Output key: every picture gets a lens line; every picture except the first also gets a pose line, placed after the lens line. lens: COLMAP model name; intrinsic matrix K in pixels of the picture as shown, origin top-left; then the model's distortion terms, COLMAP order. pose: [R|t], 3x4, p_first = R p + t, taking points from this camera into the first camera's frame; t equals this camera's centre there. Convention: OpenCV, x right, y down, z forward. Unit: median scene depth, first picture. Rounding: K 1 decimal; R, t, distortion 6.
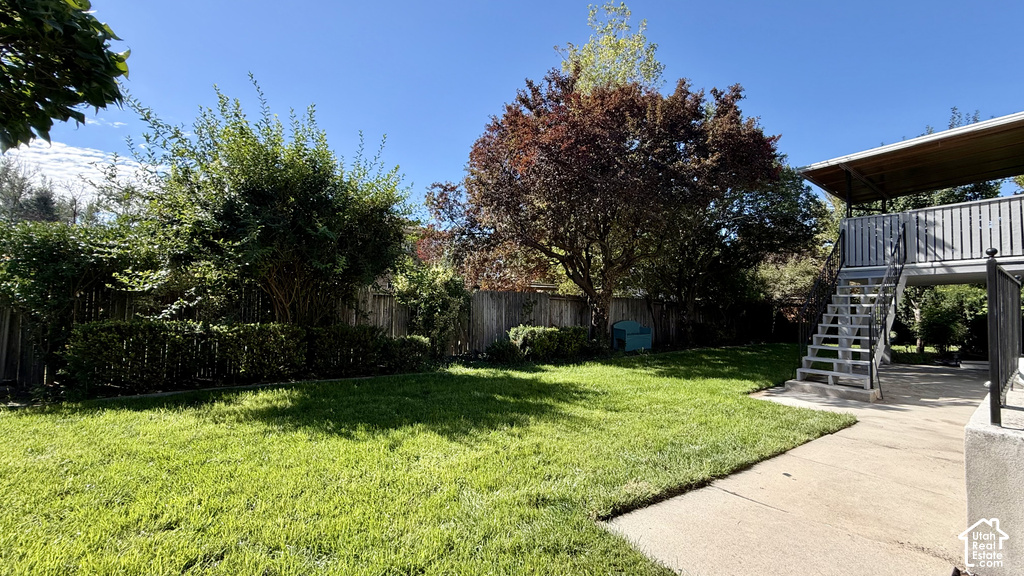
lens RADIAL K [[408.0, 0, 508.0], [0, 408.0, 287.8], [0, 0, 1]] dist [0.000323, -0.000460]
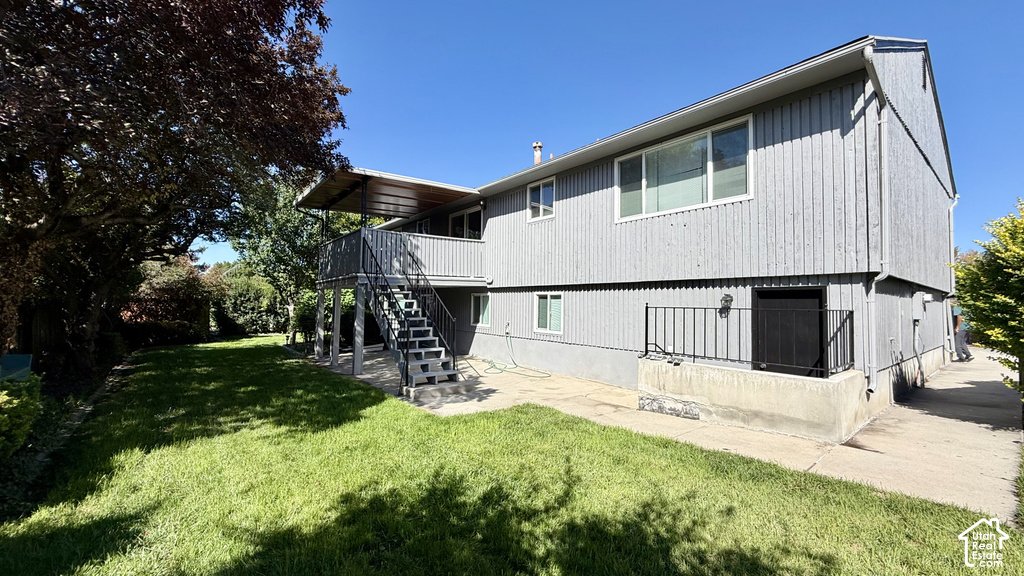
lens RADIAL K [[408.0, 0, 508.0], [0, 408.0, 287.8], [0, 0, 1]] dist [0.000323, -0.000460]
pose [[-0.018006, 0.026006, 0.999500, -0.366644], [-0.056499, 0.998038, -0.026986, -0.005106], [-0.998240, -0.056957, -0.016501, 0.933638]]
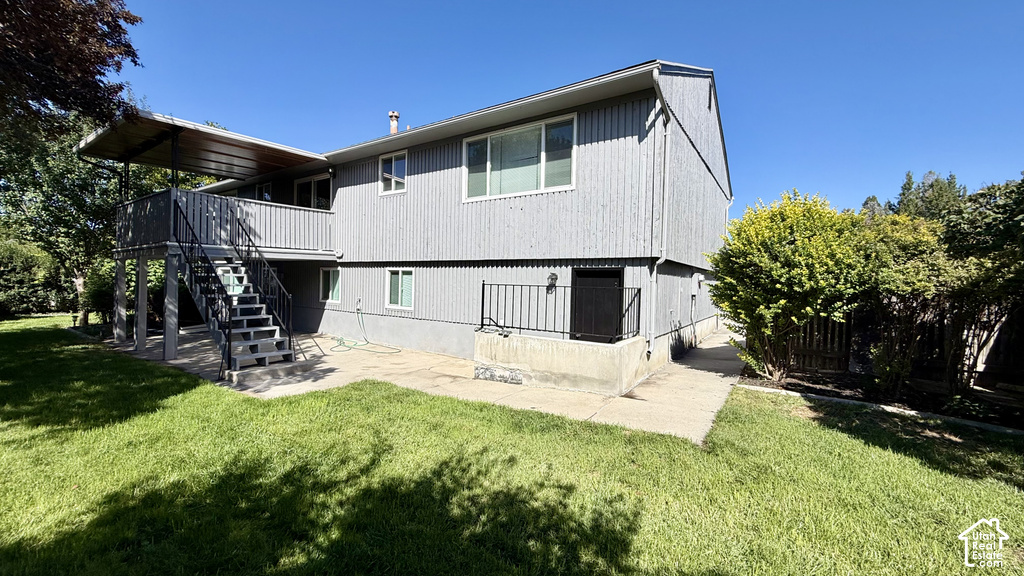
lens RADIAL K [[408.0, 0, 508.0], [0, 408.0, 287.8], [0, 0, 1]] dist [0.000323, -0.000460]
pose [[-0.315905, -0.036005, 0.948107, -0.411472], [-0.066768, 0.997646, 0.015639, -0.016359], [-0.946439, -0.058363, -0.317565, 0.848215]]
